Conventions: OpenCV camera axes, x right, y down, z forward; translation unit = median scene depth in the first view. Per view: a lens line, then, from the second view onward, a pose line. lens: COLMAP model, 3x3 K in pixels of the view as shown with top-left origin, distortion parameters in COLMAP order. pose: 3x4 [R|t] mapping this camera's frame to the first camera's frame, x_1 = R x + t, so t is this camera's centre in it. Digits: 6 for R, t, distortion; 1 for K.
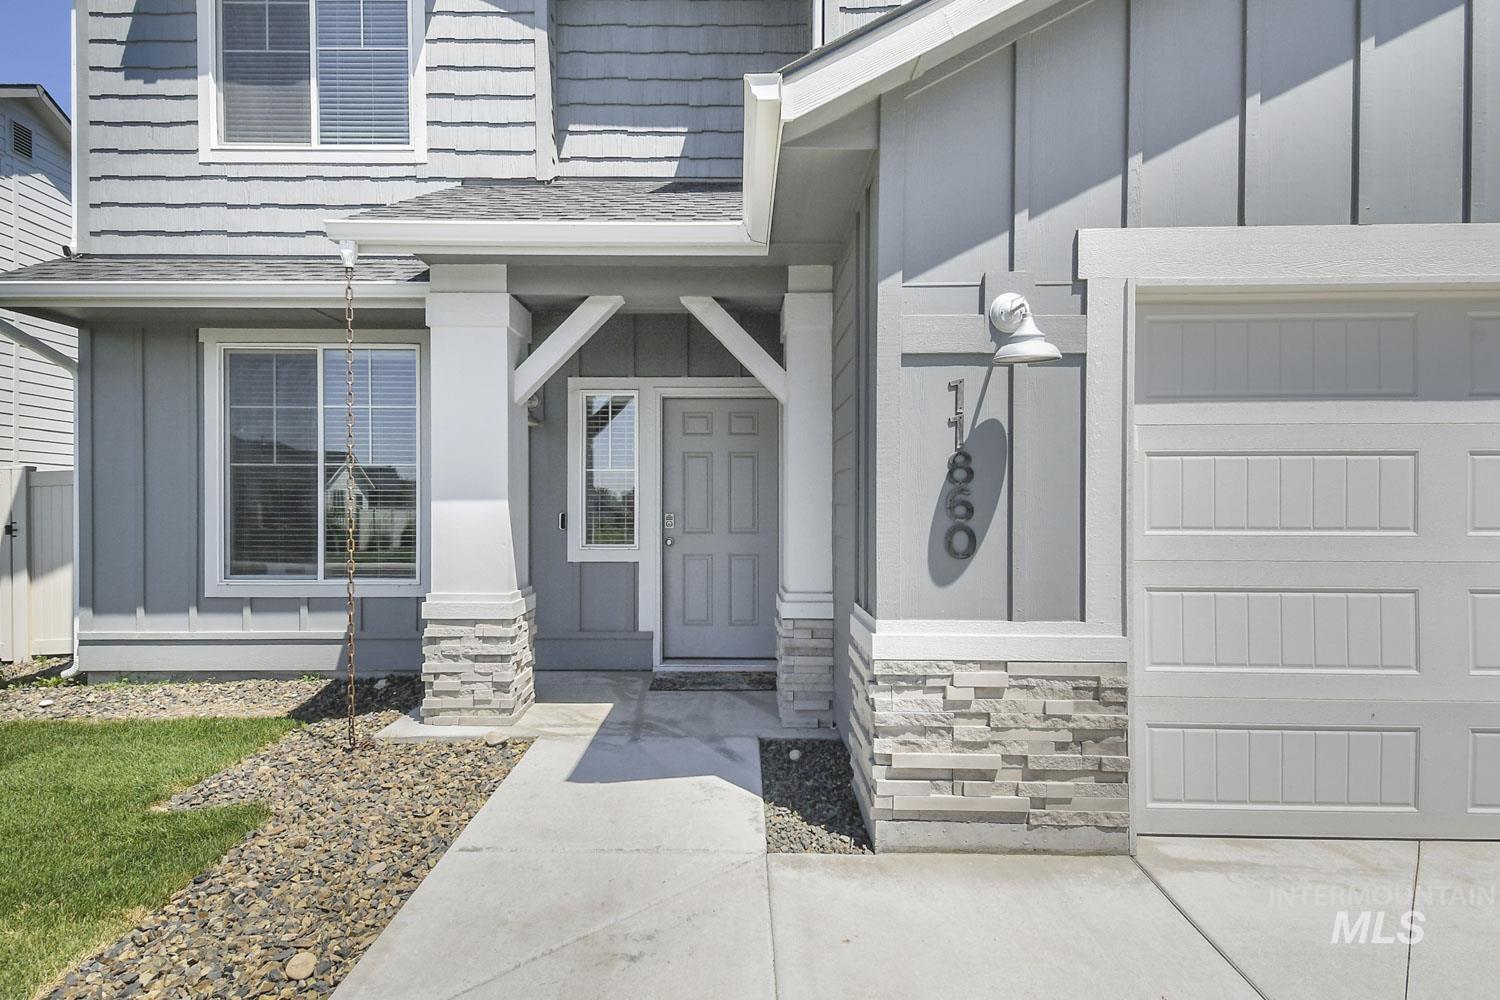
lens RADIAL K [[804.7, 0, 750.0], [0, 804.7, 500.0], [0, 0, 1]] dist [0.030495, -0.001451]
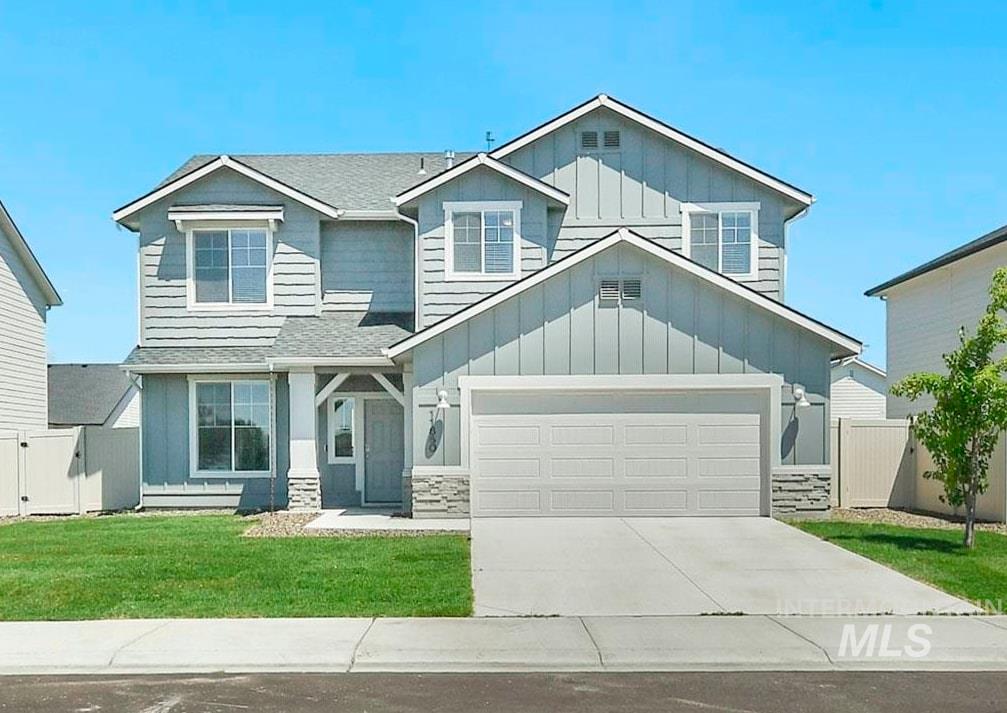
lens RADIAL K [[1067.2, 0, 486.1], [0, 1067.2, 456.6], [0, 0, 1]] dist [0.005772, 0.012139]
pose [[0.999989, -0.004614, -0.001062, 0.296415], [0.004622, 0.999953, 0.008467, 0.027134], [0.001023, -0.008472, 0.999964, -2.526571]]
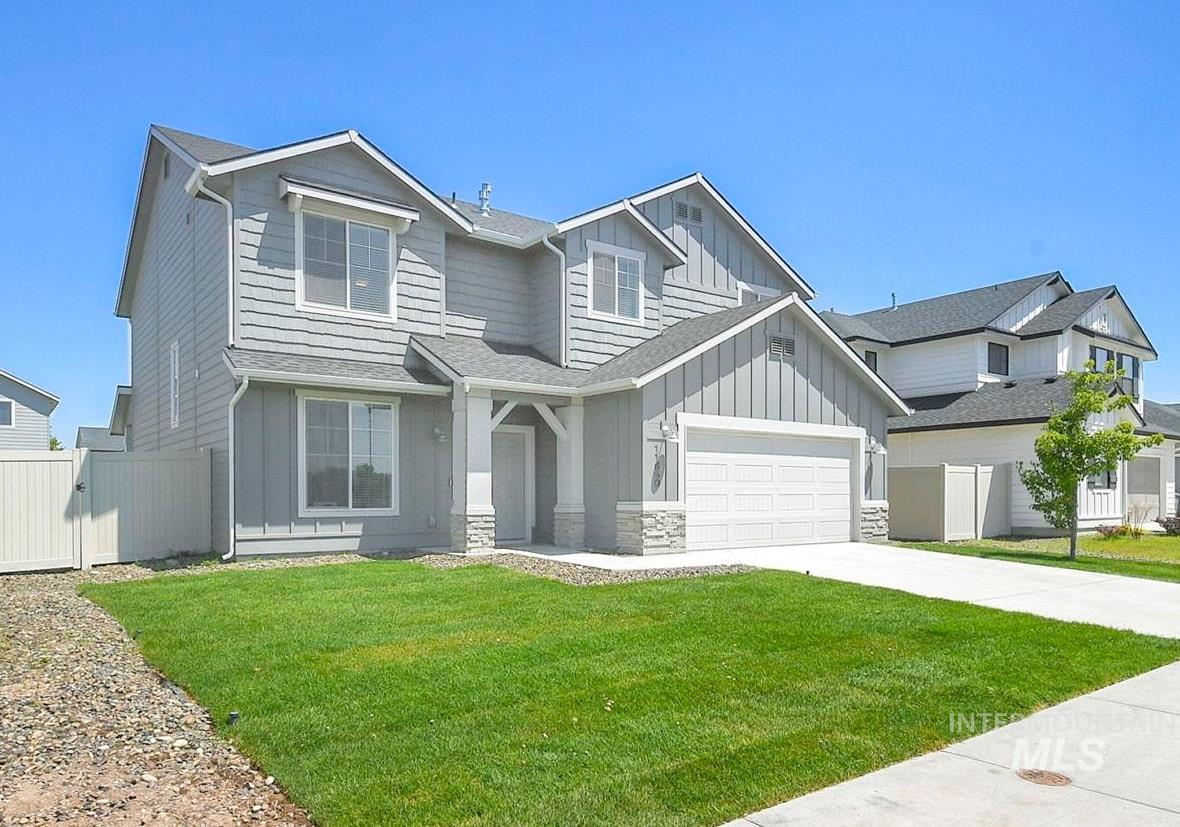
lens RADIAL K [[791.3, 0, 588.1], [0, 791.3, 488.5], [0, 0, 1]] dist [-0.002030, 0.000035]
pose [[0.786993, 0.004629, 0.616945, -1.400536], [-0.003397, 0.999989, -0.003169, 0.050887], [-0.616953, 0.000399, 0.787000, -1.111081]]
